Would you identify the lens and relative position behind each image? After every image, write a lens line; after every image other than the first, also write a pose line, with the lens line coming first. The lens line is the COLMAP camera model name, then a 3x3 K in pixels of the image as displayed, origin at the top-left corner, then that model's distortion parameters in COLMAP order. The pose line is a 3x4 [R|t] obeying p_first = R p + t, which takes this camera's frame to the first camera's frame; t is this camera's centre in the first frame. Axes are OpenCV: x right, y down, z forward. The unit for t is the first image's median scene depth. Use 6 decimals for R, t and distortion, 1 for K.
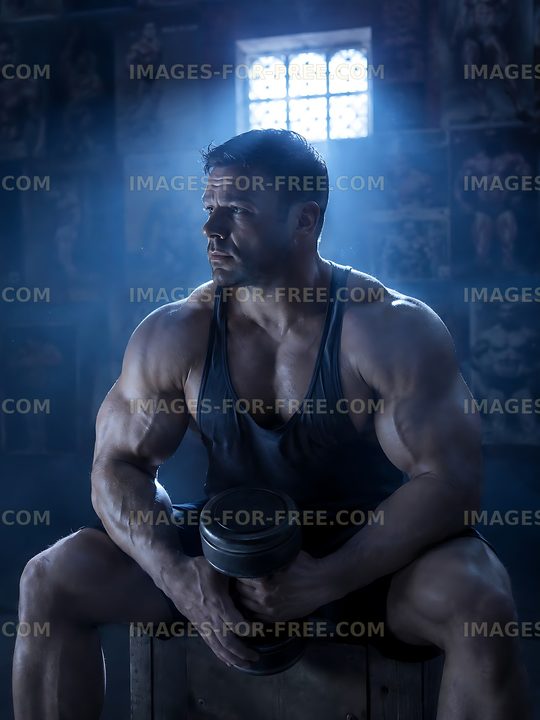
lens RADIAL K [[564.0, 0, 270.0], [0, 564.0, 360.0], [0, 0, 1]] dist [-0.000017, -0.000014]
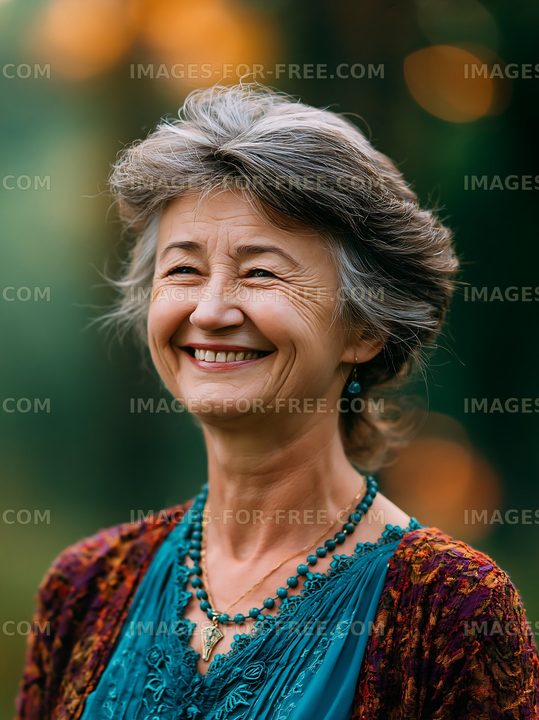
lens RADIAL K [[564.0, 0, 269.5], [0, 564.0, 360.0], [0, 0, 1]] dist [-0.000017, -0.000014]
pose [[0.999999, 0.000787, -0.001058, 0.000006], [-0.000789, 0.999998, -0.001943, 0.150508], [0.001057, 0.001944, 0.999998, -0.000135]]
